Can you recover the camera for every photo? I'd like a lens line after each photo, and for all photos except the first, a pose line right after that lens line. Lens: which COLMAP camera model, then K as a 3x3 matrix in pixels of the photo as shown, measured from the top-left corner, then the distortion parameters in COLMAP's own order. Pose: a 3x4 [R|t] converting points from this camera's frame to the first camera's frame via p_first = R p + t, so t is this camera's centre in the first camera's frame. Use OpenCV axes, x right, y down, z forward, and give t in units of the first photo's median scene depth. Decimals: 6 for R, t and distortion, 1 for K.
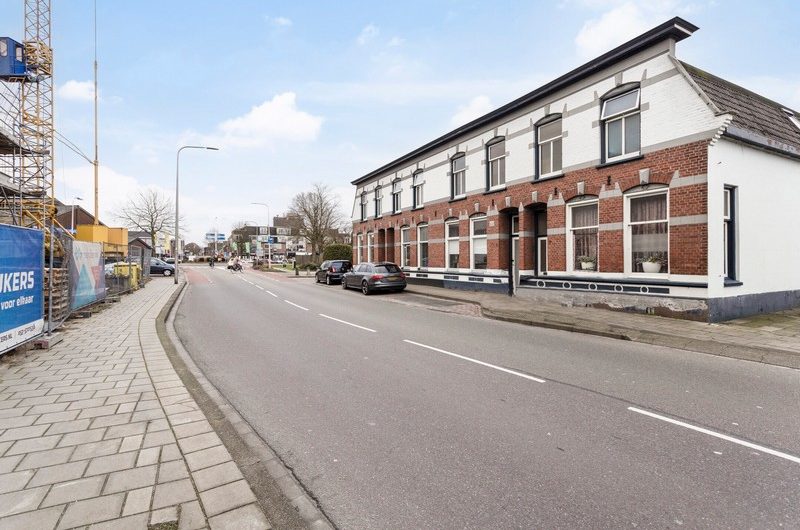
lens RADIAL K [[395.7, 0, 410.5], [0, 395.7, 238.5], [0, 0, 1]] dist [0.014538, 0.000507]
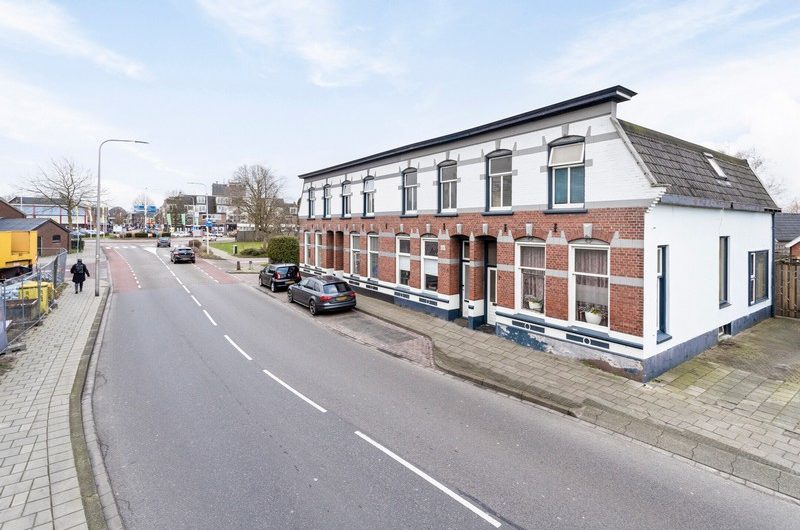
lens RADIAL K [[395.7, 0, 411.0], [0, 395.7, 204.7], [0, 0, 1]] dist [0.014538, 0.000507]
pose [[0.991342, 0.007596, 0.131083, -0.007907], [-0.009322, 0.999878, 0.012556, -0.175491], [-0.130972, -0.013670, 0.991292, 0.020673]]
